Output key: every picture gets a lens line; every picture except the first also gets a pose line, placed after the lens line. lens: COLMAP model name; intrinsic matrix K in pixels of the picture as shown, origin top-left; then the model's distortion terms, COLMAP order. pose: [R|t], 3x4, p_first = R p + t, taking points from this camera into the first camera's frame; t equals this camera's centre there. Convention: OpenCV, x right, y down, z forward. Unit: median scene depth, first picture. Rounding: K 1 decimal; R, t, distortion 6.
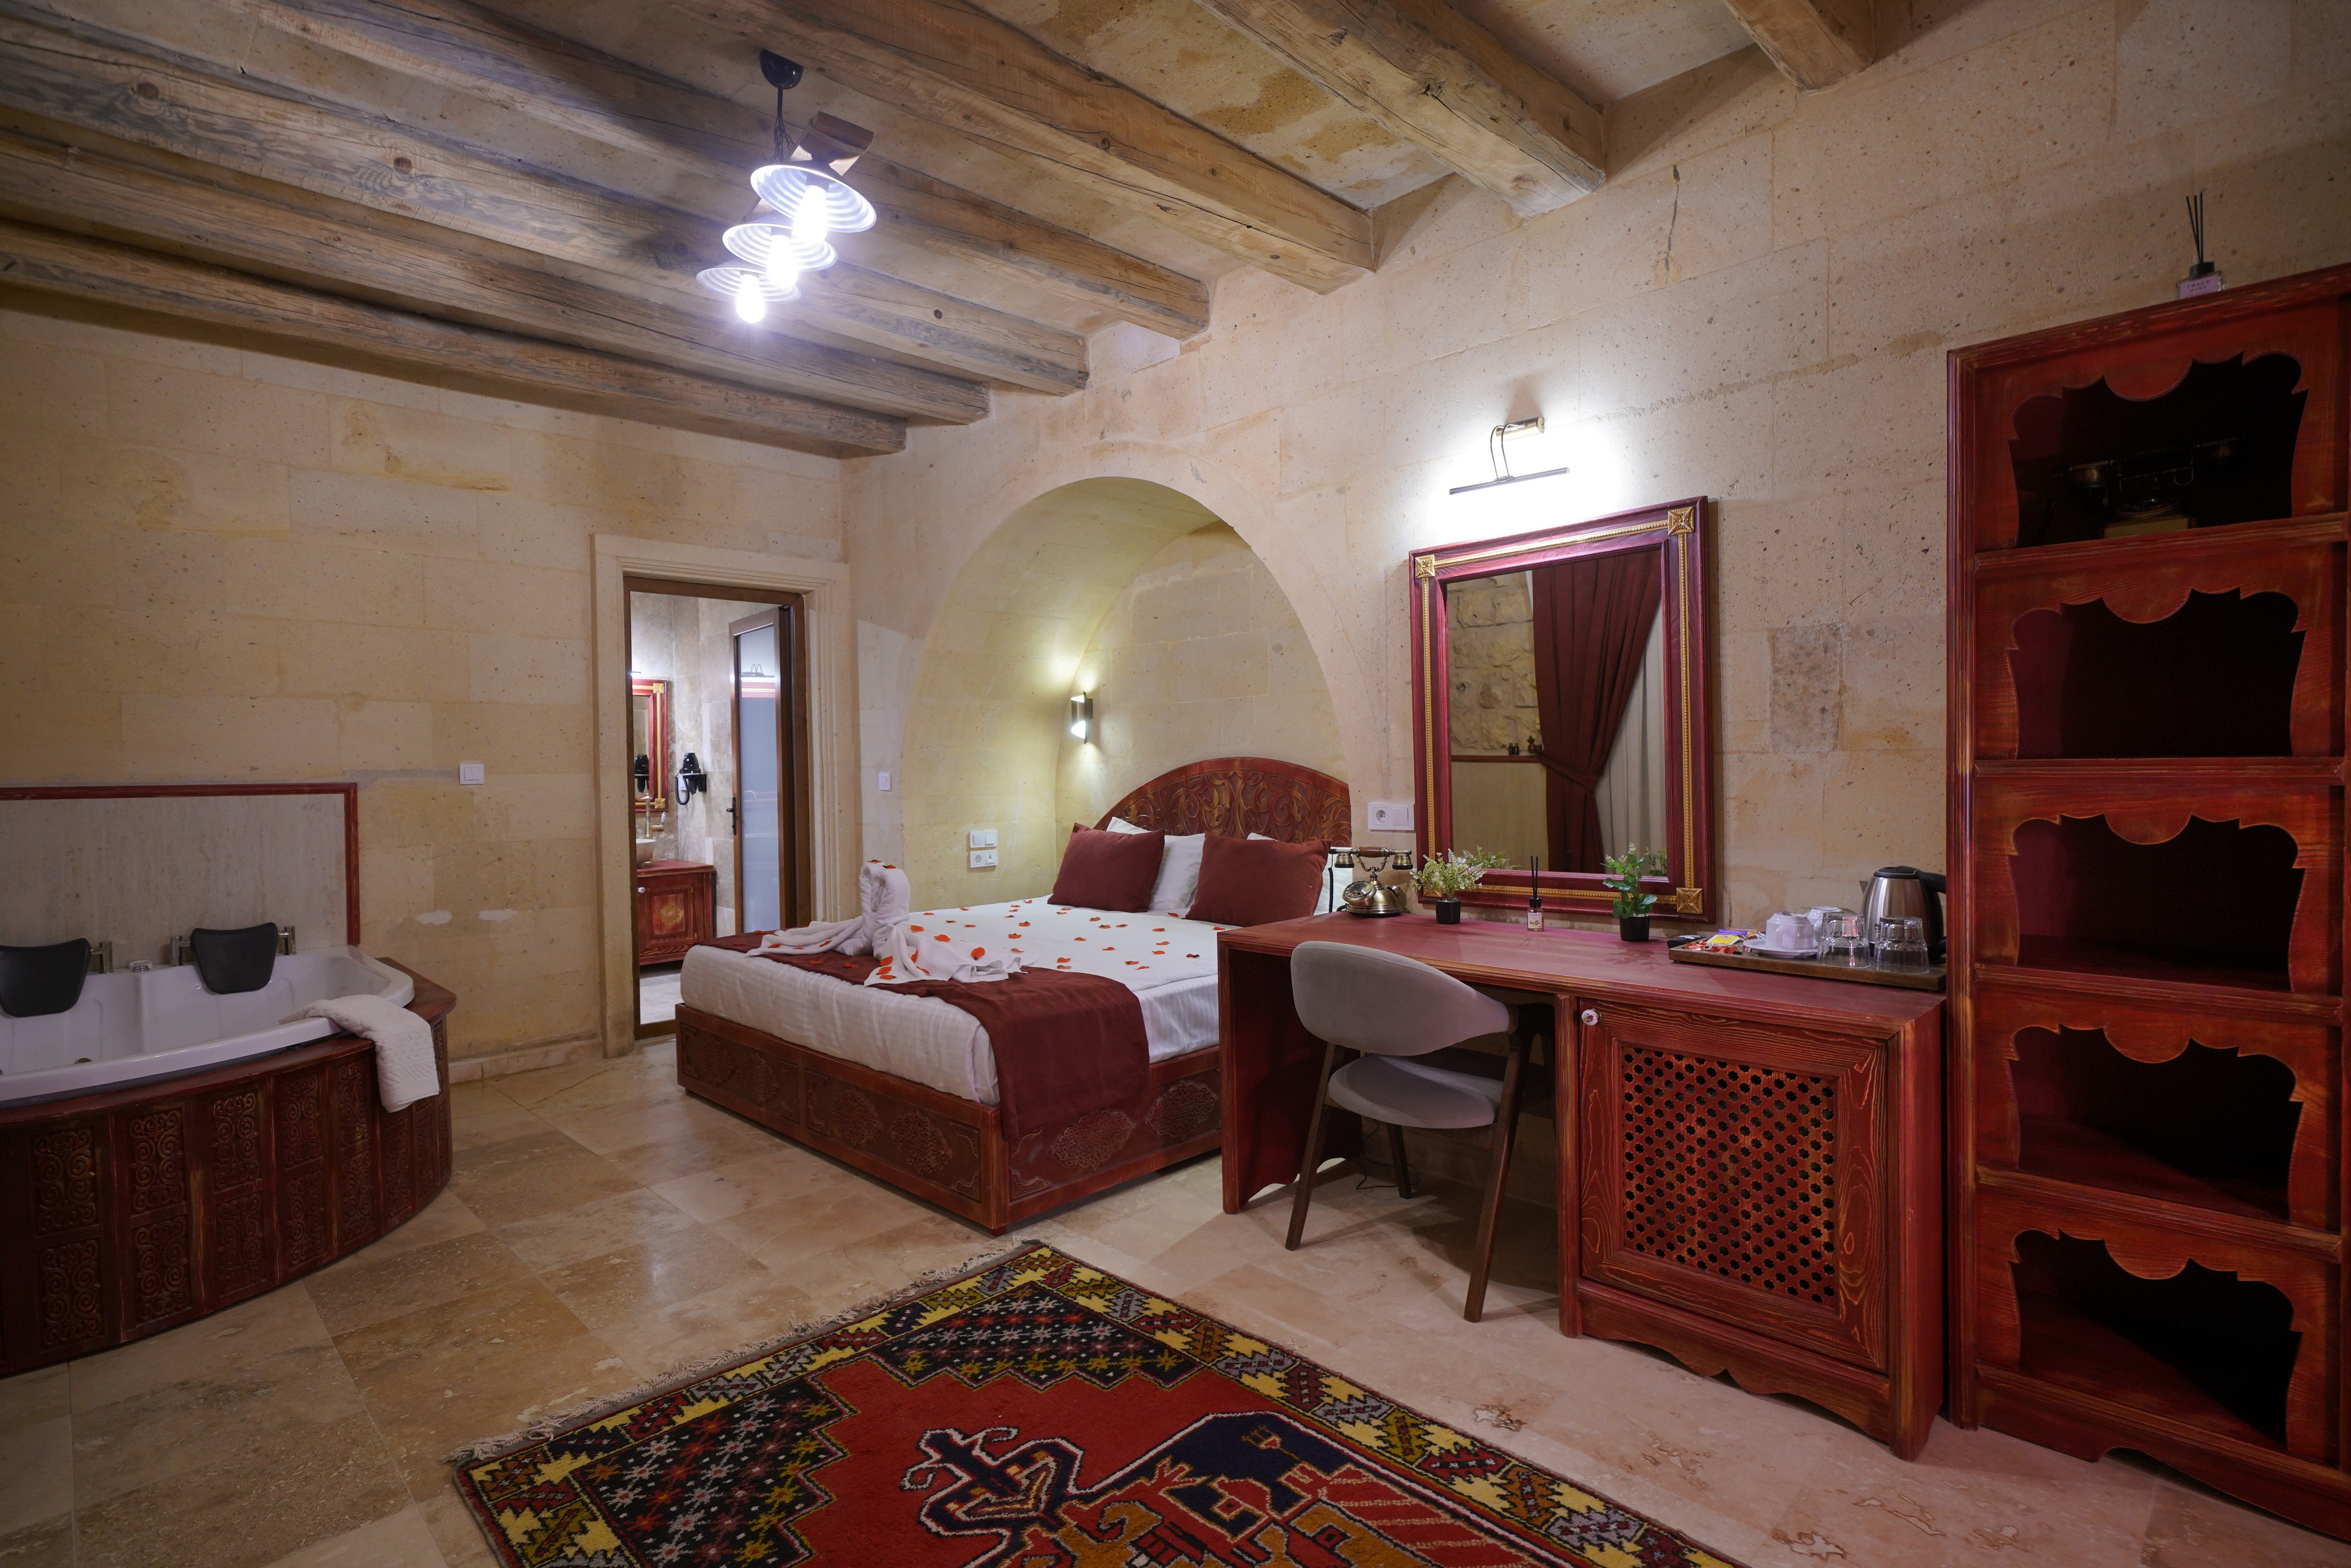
lens RADIAL K [[1137.6, 0, 1164.8], [0, 1137.6, 791.9], [0, 0, 1]] dist [0.001674, -0.000433]
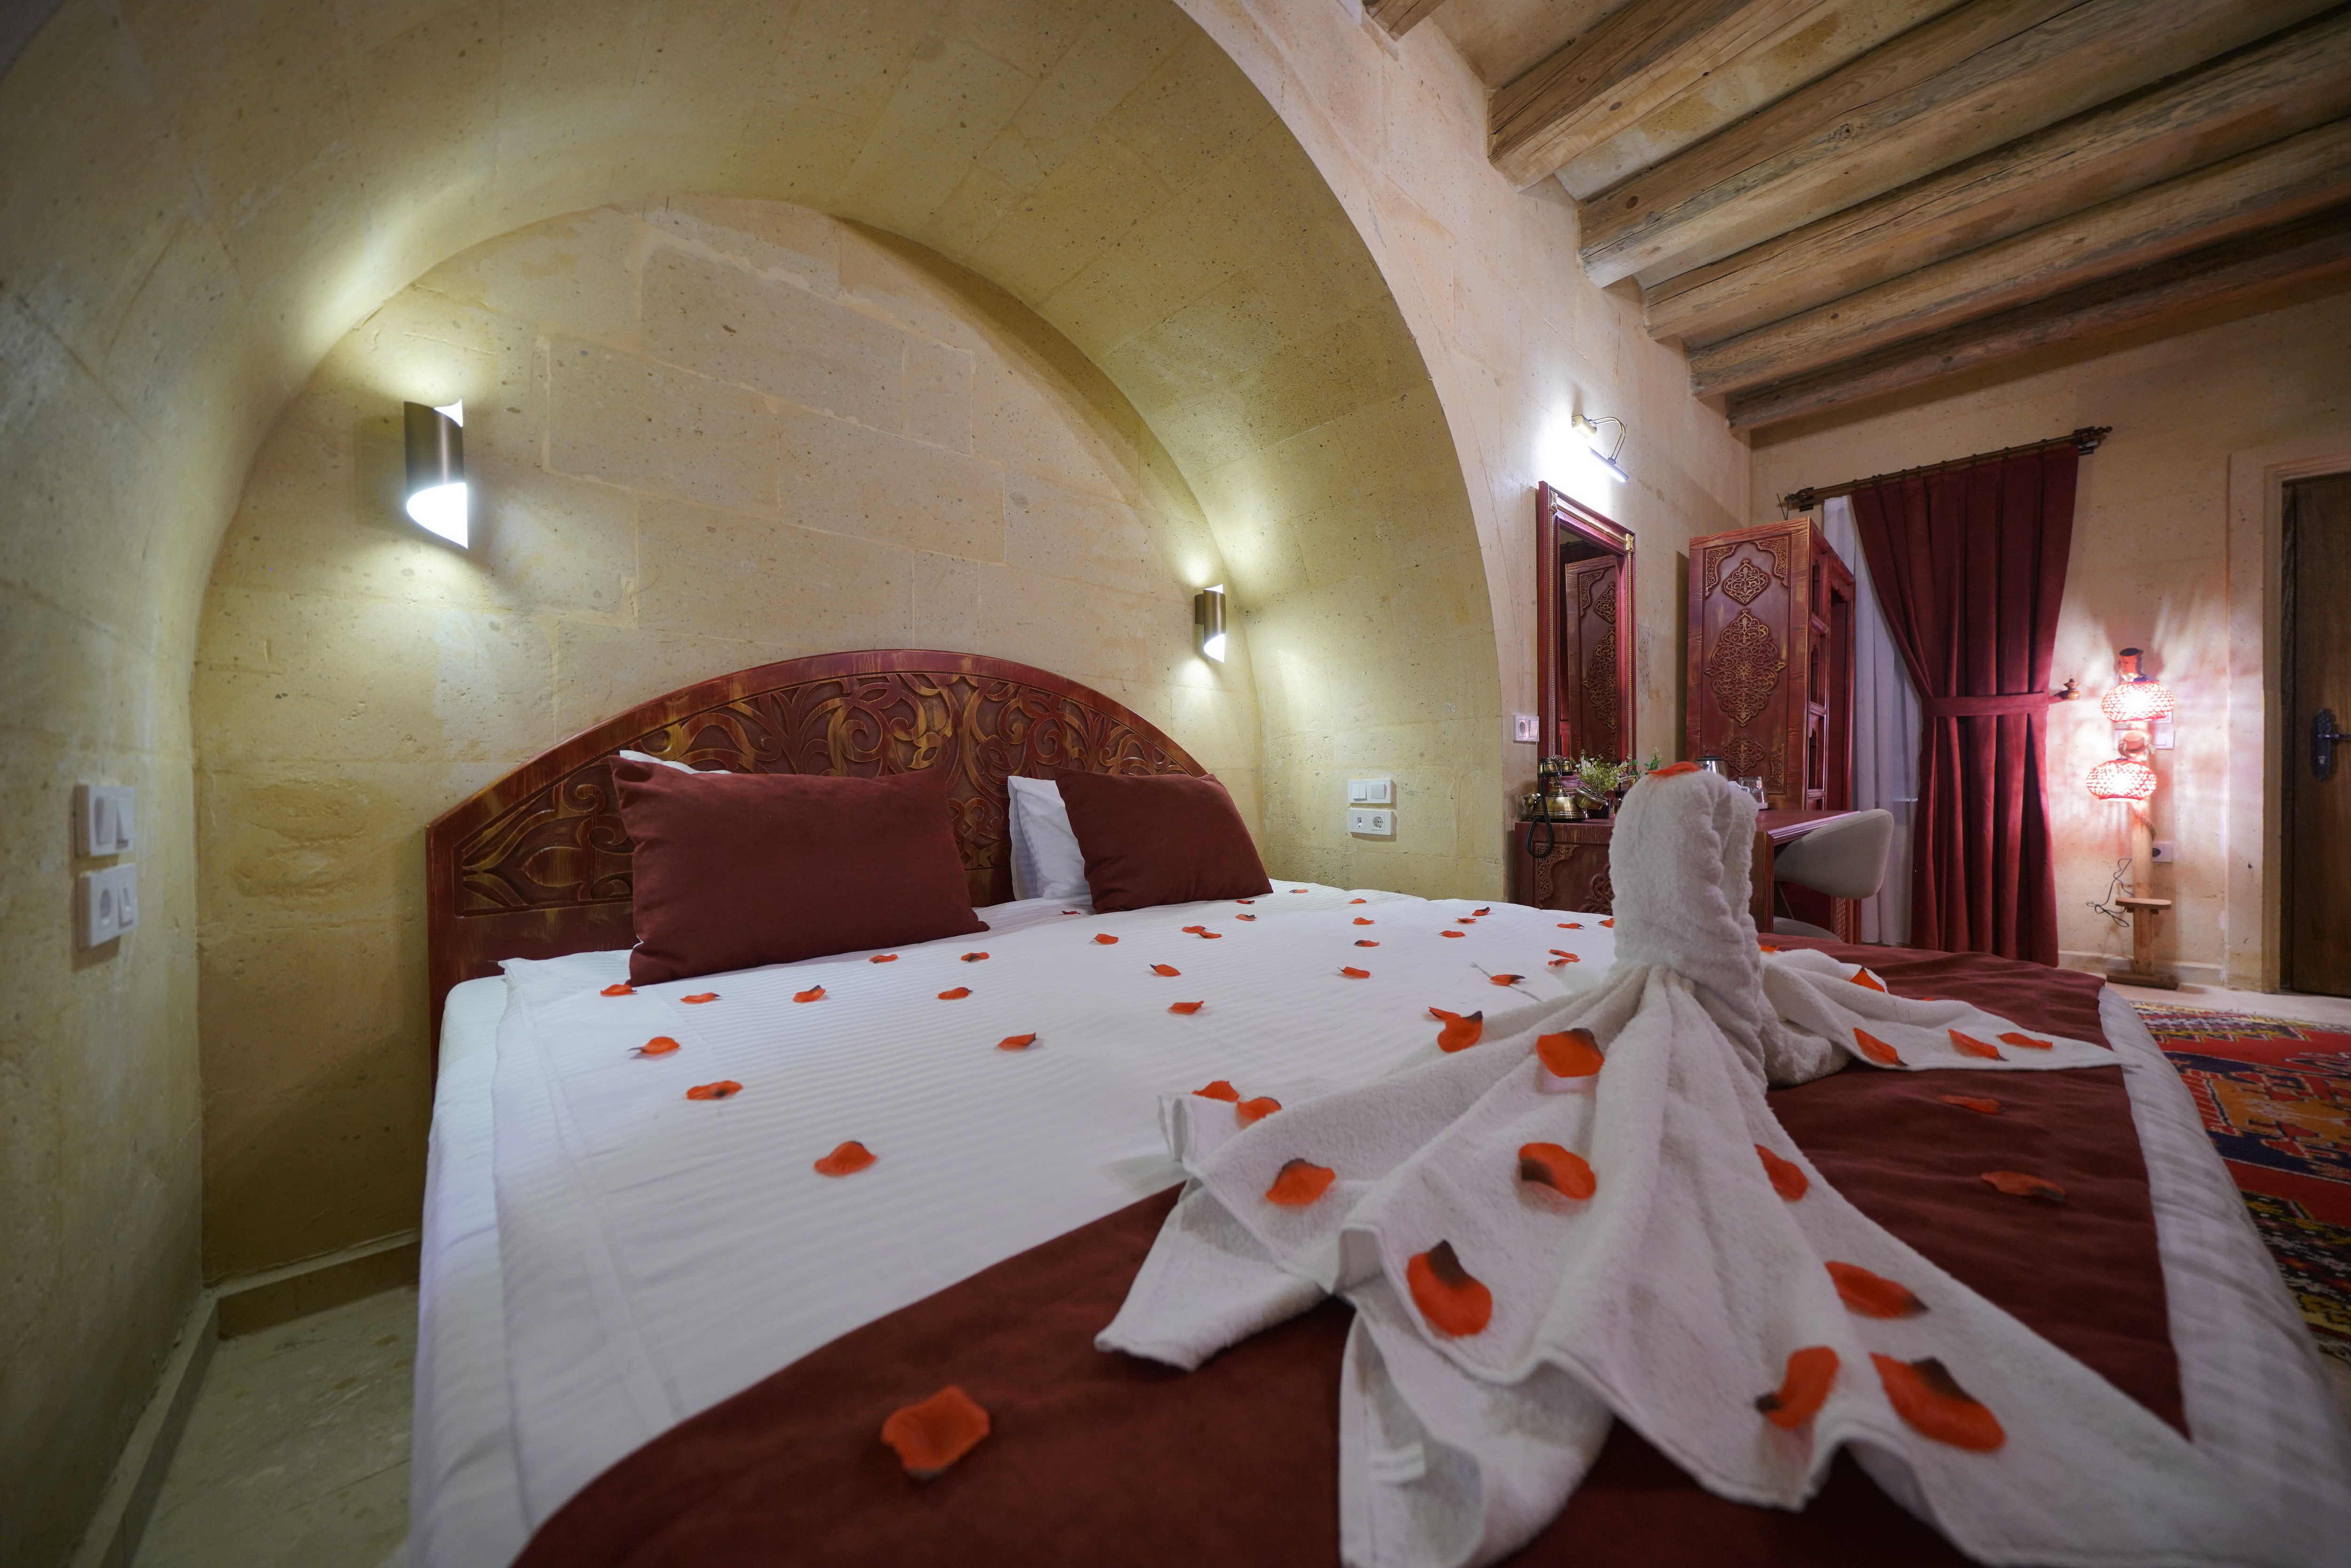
lens RADIAL K [[795.7, 0, 1172.4], [0, 795.7, 793.8], [0, 0, 1]] dist [-0.005714, 0.000161]
pose [[0.025267, 0.003936, 0.999673, -0.551968], [0.032845, 0.999449, -0.004765, 0.077100], [-0.999141, 0.032955, 0.025123, 1.367456]]
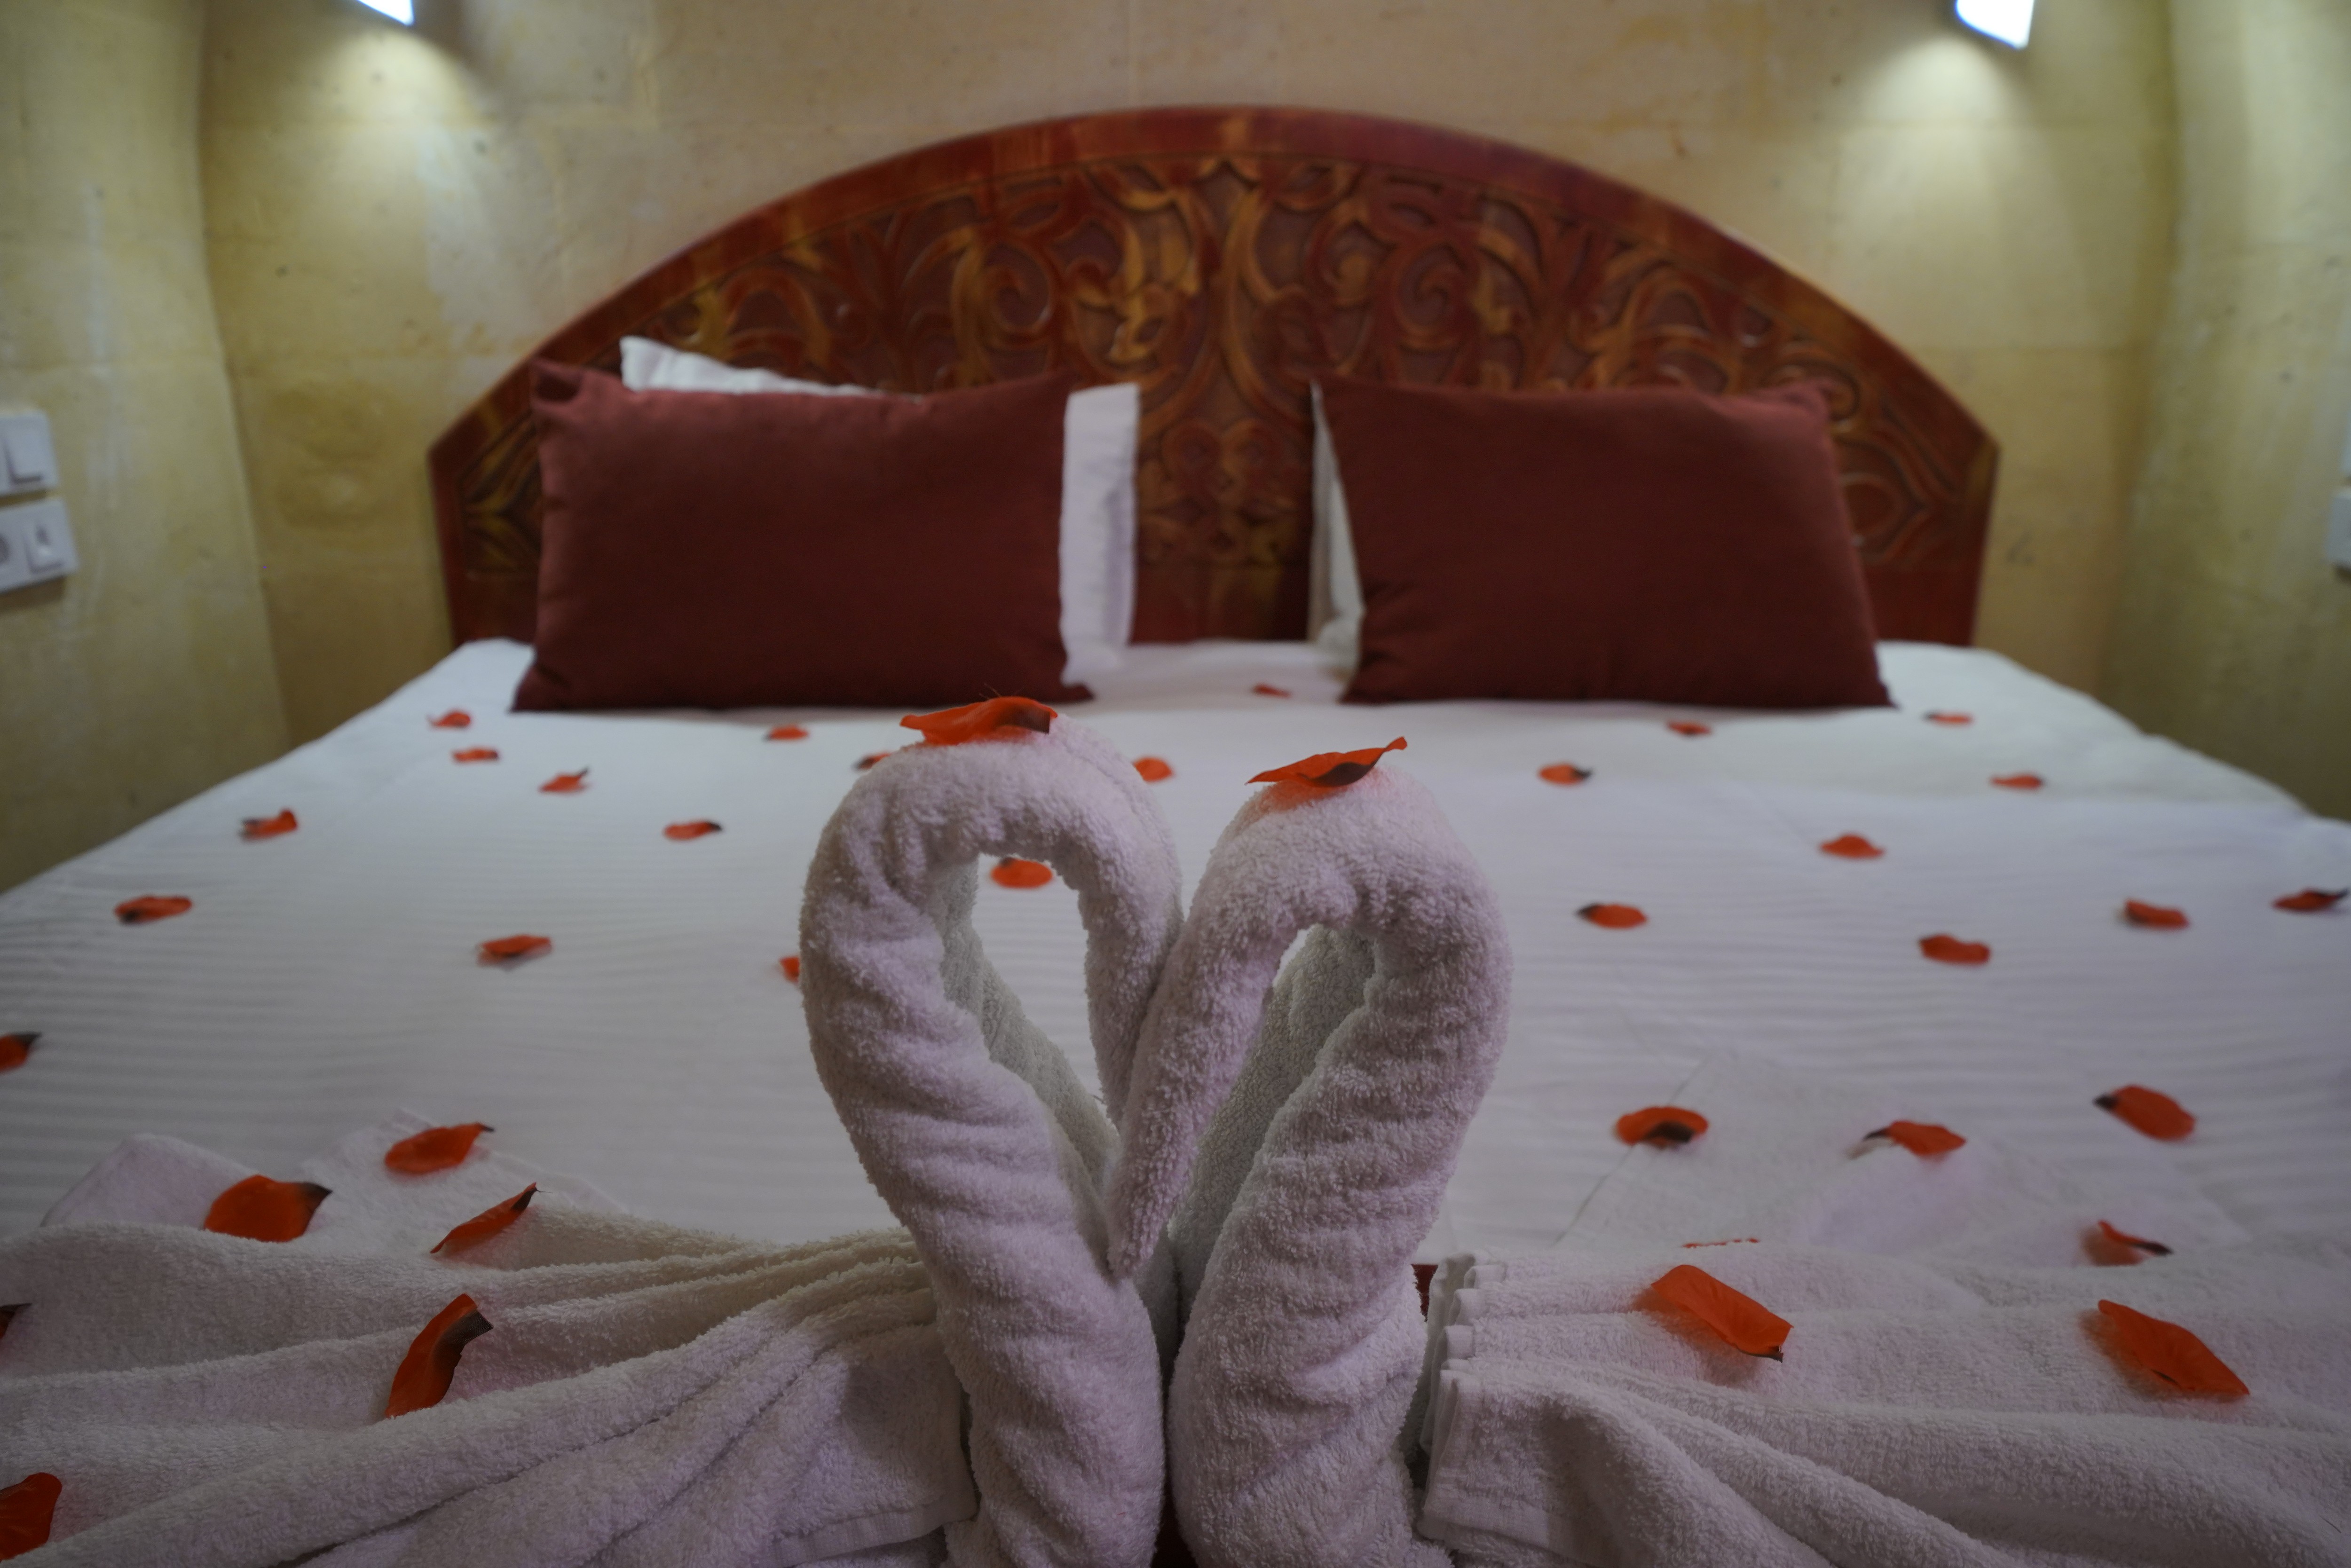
lens RADIAL K [[1578.8, 0, 1173.4], [0, 1578.8, 784.3], [0, 0, 1]] dist [0.001857, 0.001865]
pose [[0.683119, -0.201525, 0.701952, -0.401069], [0.008815, 0.963378, 0.268001, 0.041350], [-0.730254, -0.176889, 0.659878, 1.116627]]
